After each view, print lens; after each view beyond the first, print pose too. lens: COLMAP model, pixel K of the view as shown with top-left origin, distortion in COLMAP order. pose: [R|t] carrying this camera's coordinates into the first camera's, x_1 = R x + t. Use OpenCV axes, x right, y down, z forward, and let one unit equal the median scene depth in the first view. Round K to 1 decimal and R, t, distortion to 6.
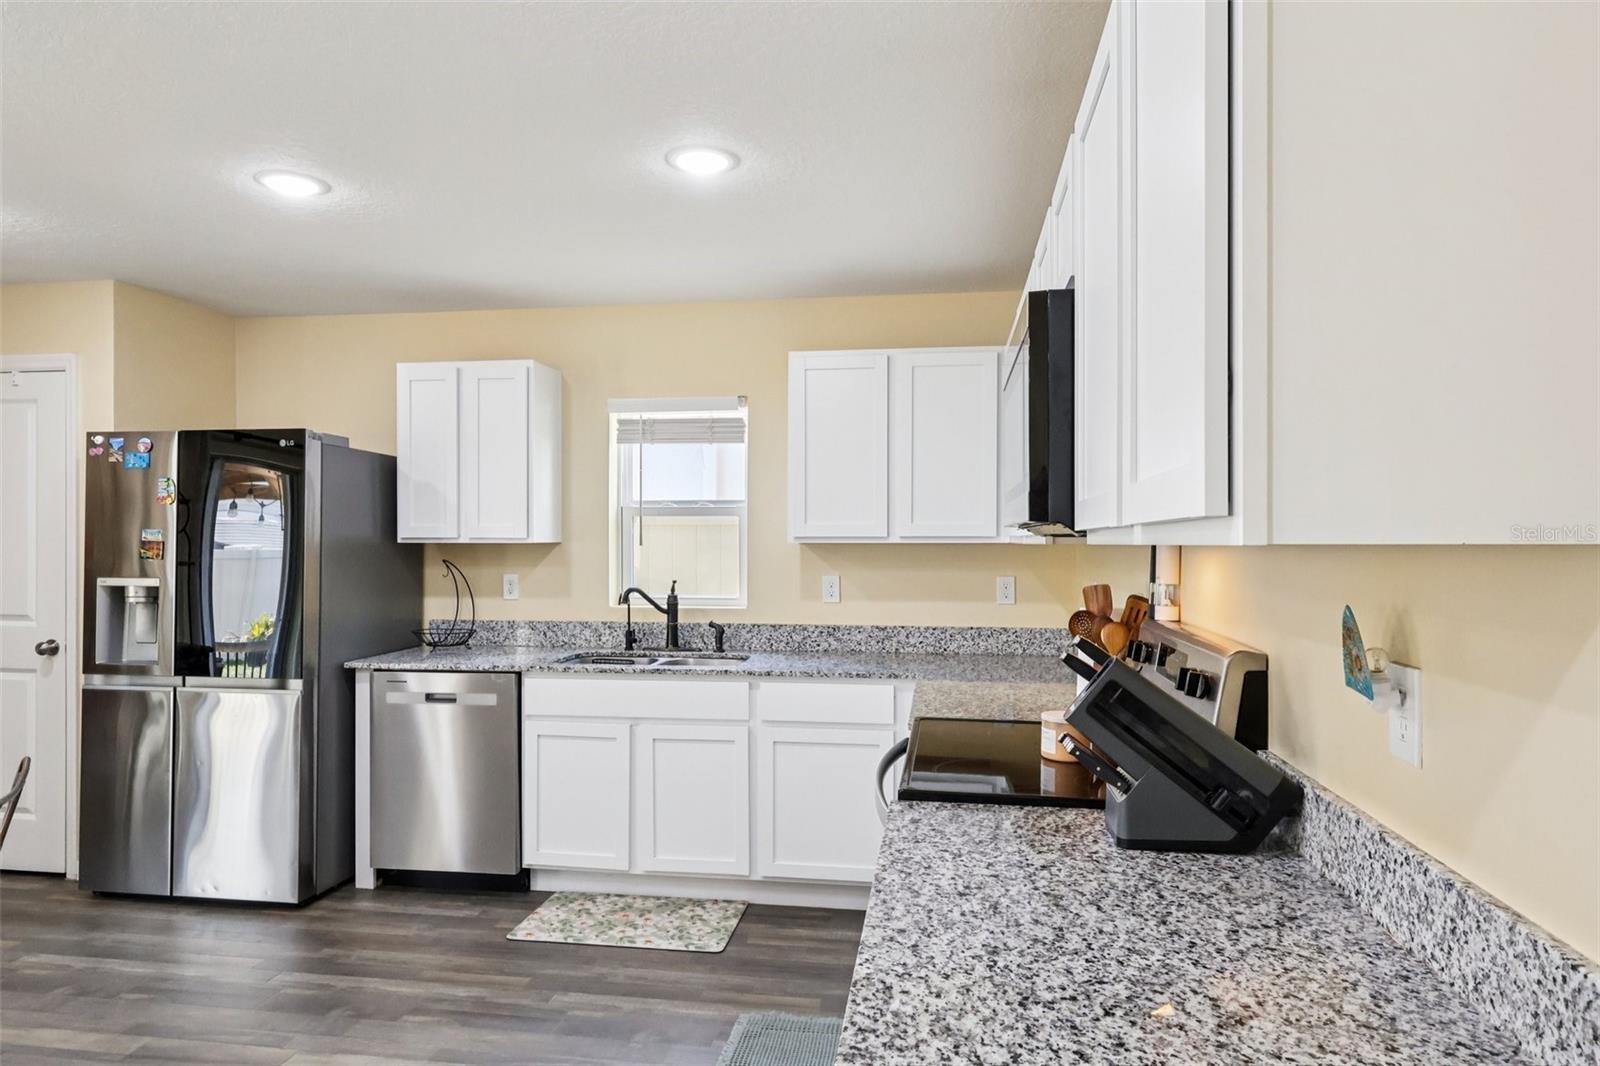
lens RADIAL K [[977.0, 0, 806.9], [0, 977.0, 545.2], [0, 0, 1]] dist [-0.000014, 0.003241]
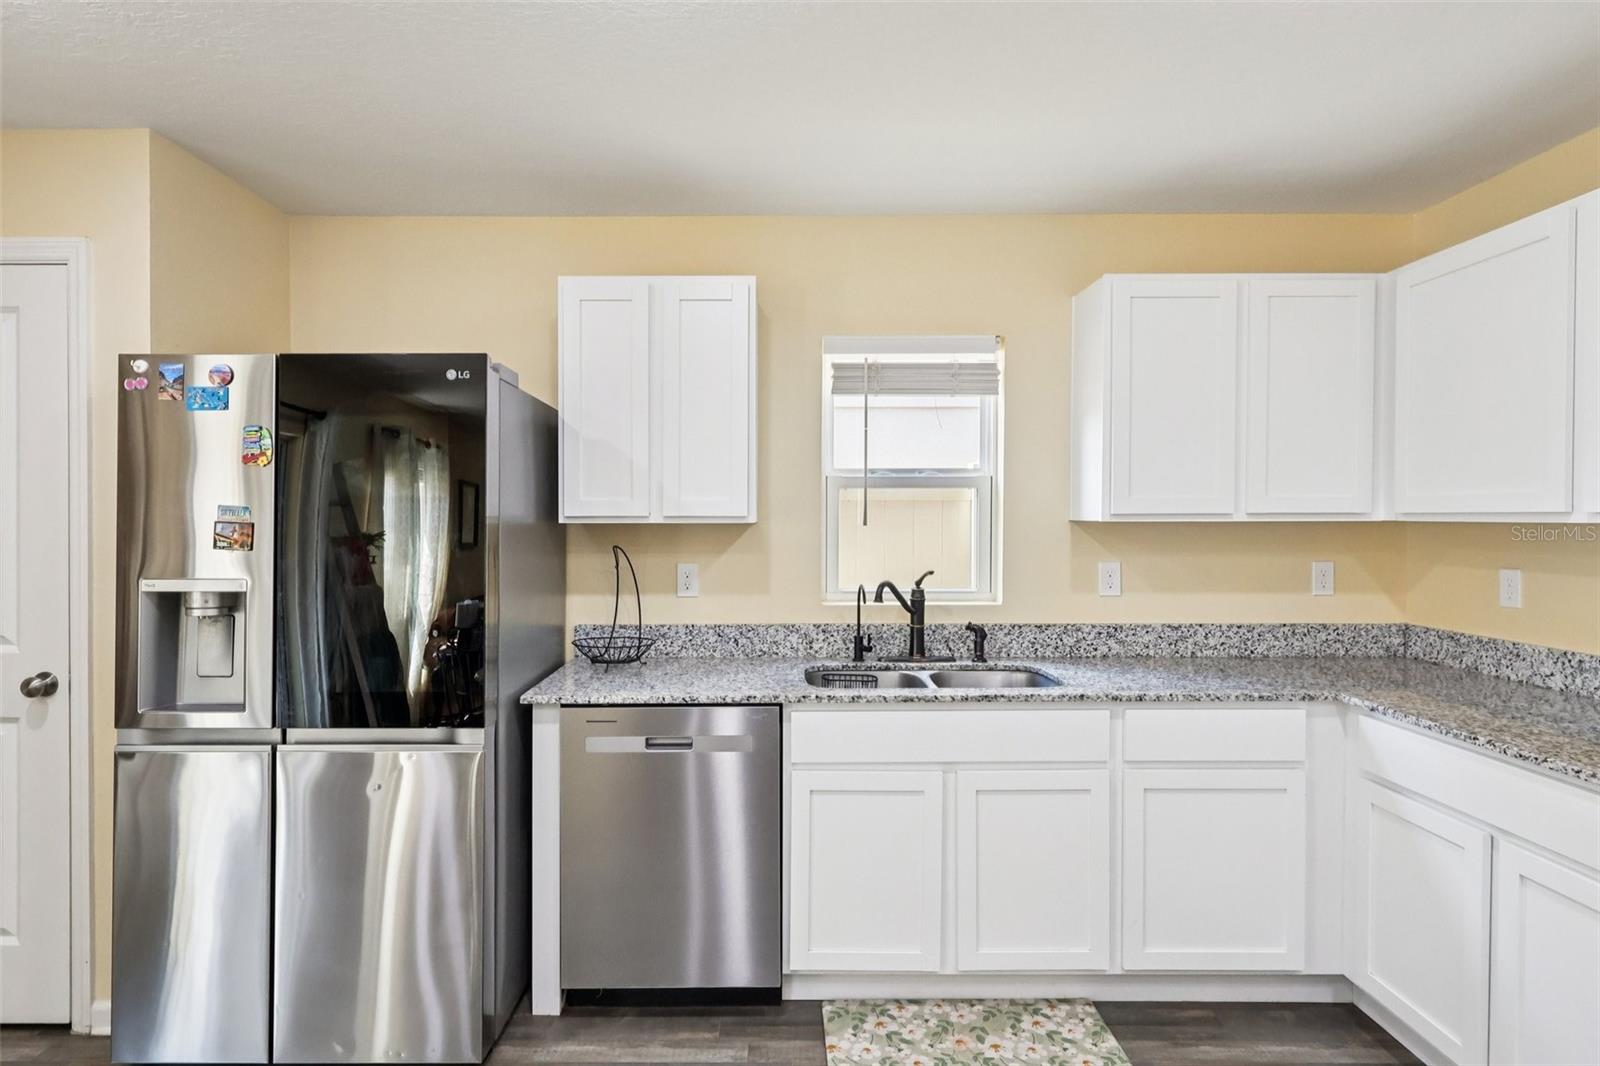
lens RADIAL K [[889.3, 0, 781.2], [0, 889.3, 524.7], [0, 0, 1]] dist [-0.000252, 0.000602]
pose [[0.989496, -0.003972, 0.144508, -0.389827], [0.003489, 0.999987, 0.003596, -0.003676], [-0.144520, -0.003054, 0.989497, 0.355476]]
